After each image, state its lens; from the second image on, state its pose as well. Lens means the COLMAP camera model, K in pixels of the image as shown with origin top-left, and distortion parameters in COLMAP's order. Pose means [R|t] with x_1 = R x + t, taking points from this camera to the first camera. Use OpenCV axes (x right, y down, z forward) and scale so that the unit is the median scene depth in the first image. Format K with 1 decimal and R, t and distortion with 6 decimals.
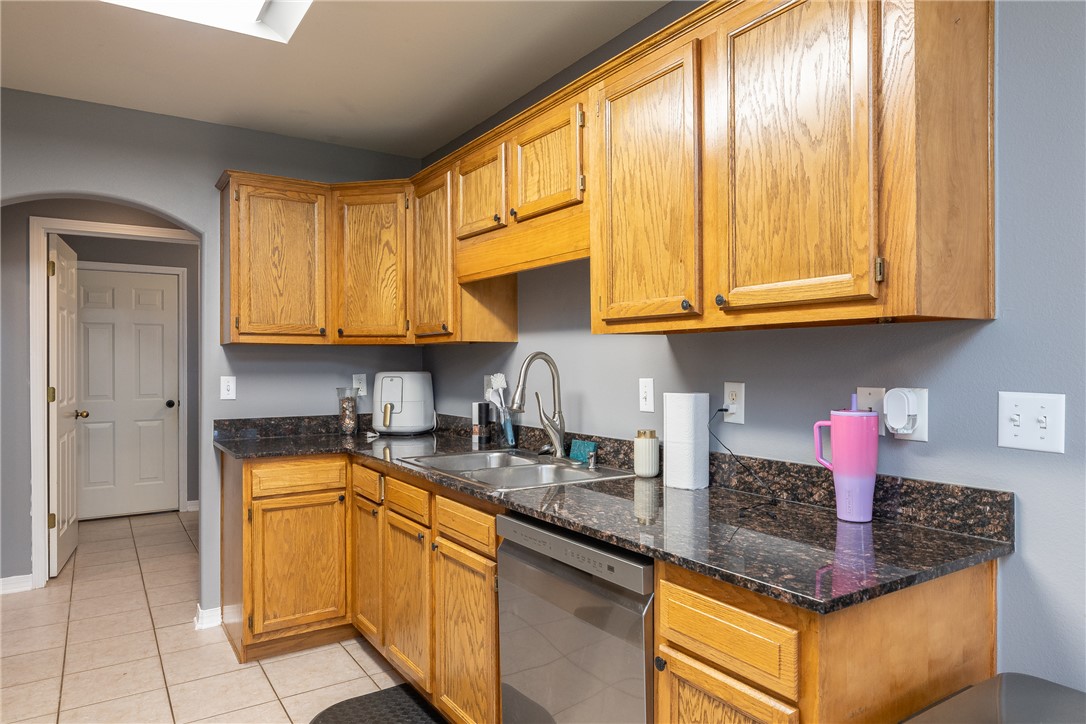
lens RADIAL K [[677.9, 0, 541.2], [0, 677.9, 365.6], [0, 0, 1]] dist [-0.002527, 0.001129]
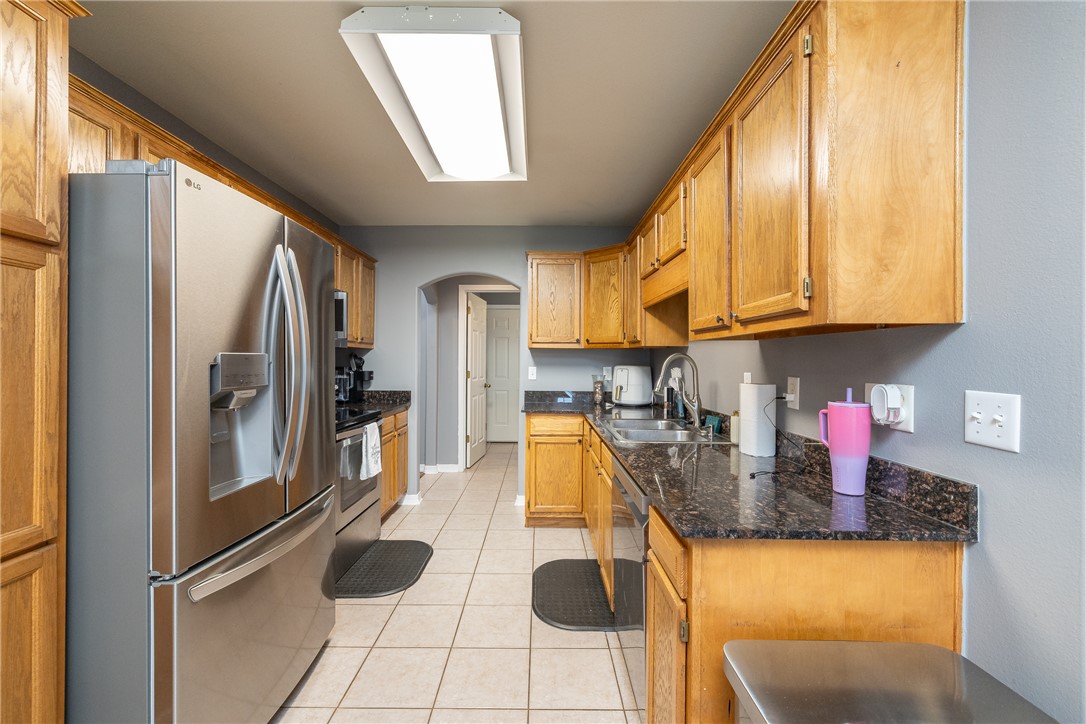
lens RADIAL K [[454.7, 0, 538.9], [0, 454.7, 361.5], [0, 0, 1]] dist [0.001756, 0.000391]
pose [[0.837291, 0.010247, -0.546662, 0.249126], [-0.010685, 0.999940, 0.002378, -0.001024], [0.546653, 0.003850, 0.837350, 0.011402]]
